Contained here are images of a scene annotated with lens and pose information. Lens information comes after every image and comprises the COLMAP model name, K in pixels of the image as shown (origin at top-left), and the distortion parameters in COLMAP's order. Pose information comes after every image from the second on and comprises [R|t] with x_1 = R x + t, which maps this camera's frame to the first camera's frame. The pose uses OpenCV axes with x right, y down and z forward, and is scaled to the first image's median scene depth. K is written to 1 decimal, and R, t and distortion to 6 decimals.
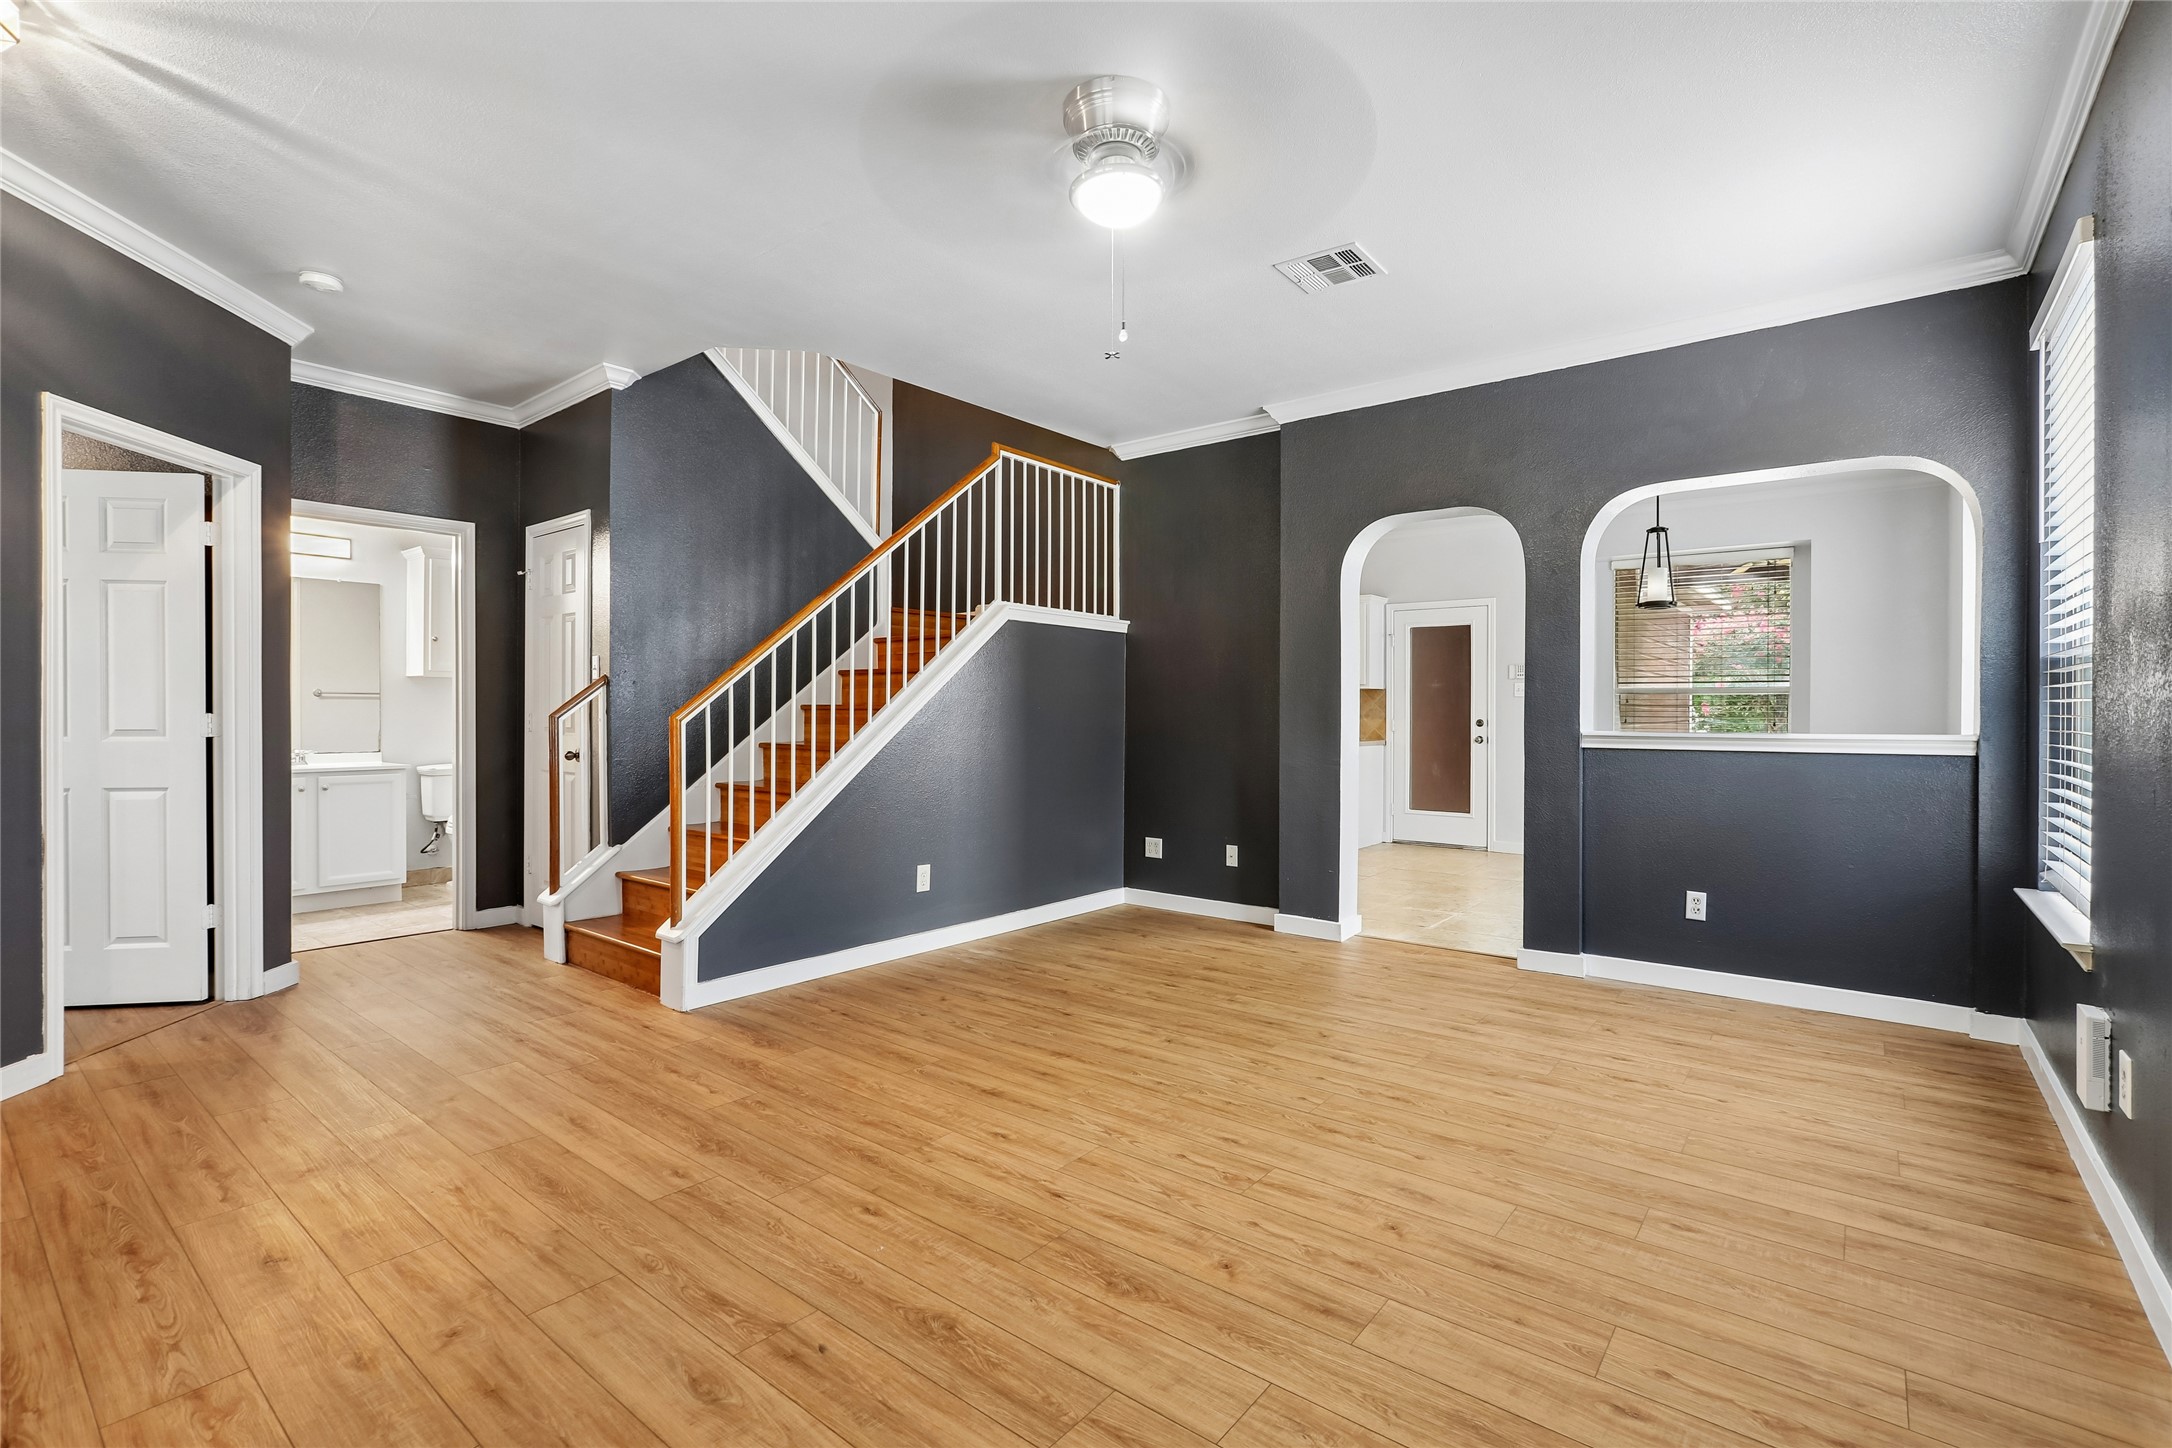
lens RADIAL K [[974.0, 0, 1086.0], [0, 974.0, 724.0], [0, 0, 1]] dist [-0.016920, 0.000075]
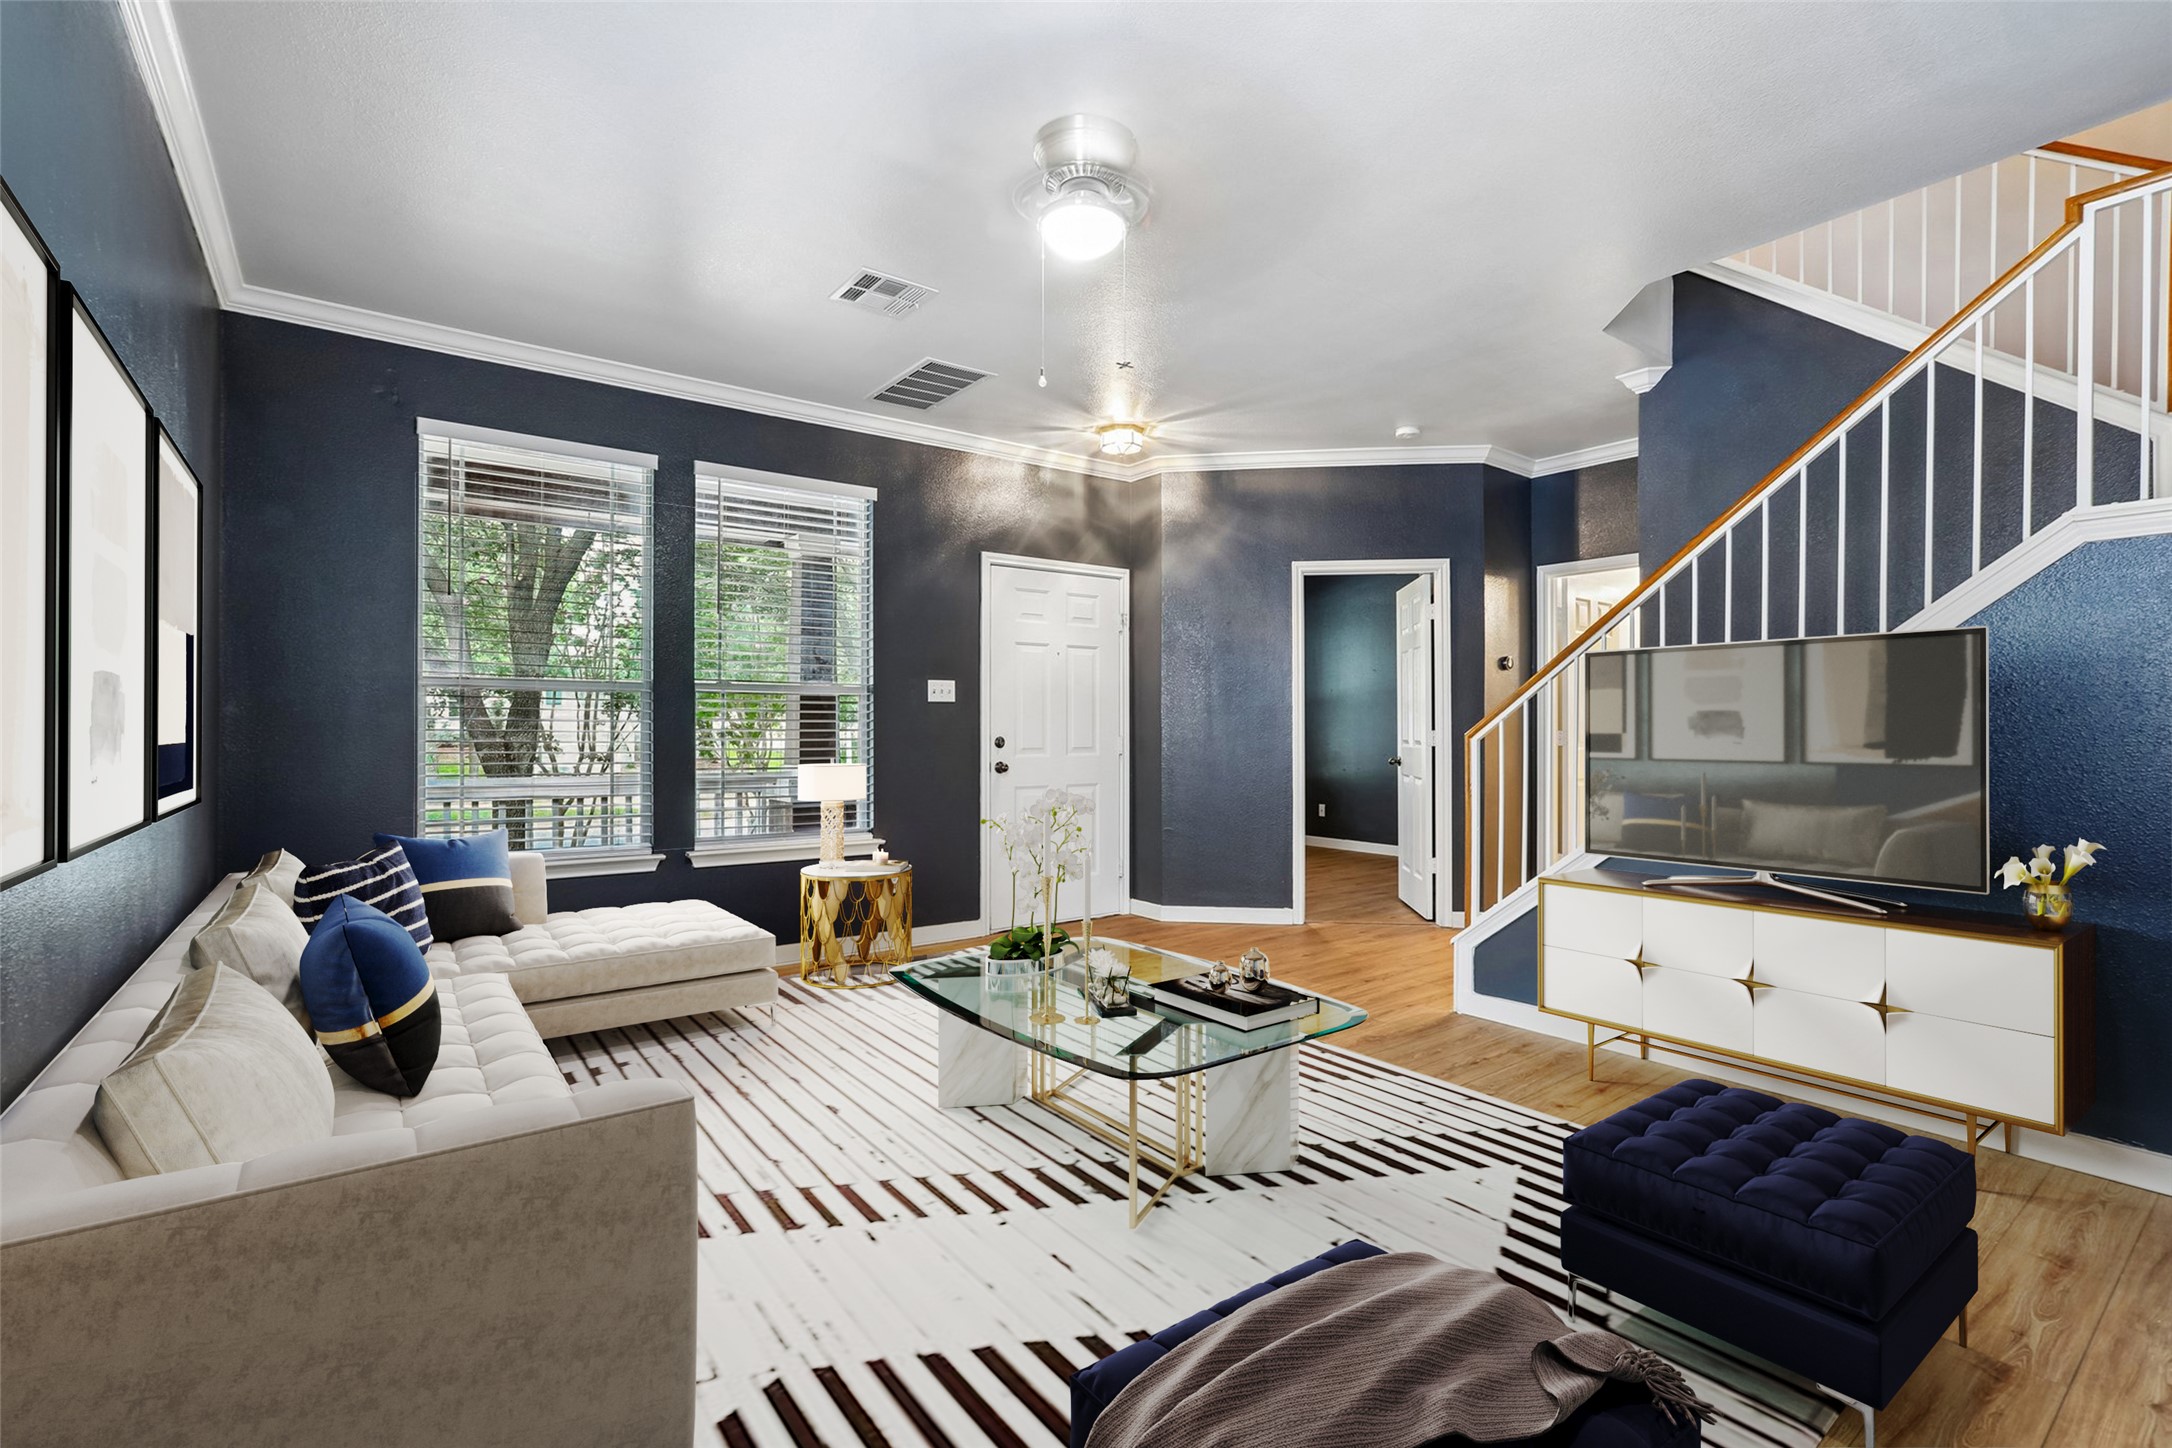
lens RADIAL K [[987.6, 0, 1086.0], [0, 987.6, 724.0], [0, 0, 1]] dist [-0.096409, 0.036671]
pose [[-0.257287, -0.008274, -0.966299, 0.696513], [-0.014177, 0.999888, -0.004787, -0.007016], [0.966231, 0.012467, -0.257376, 0.857242]]
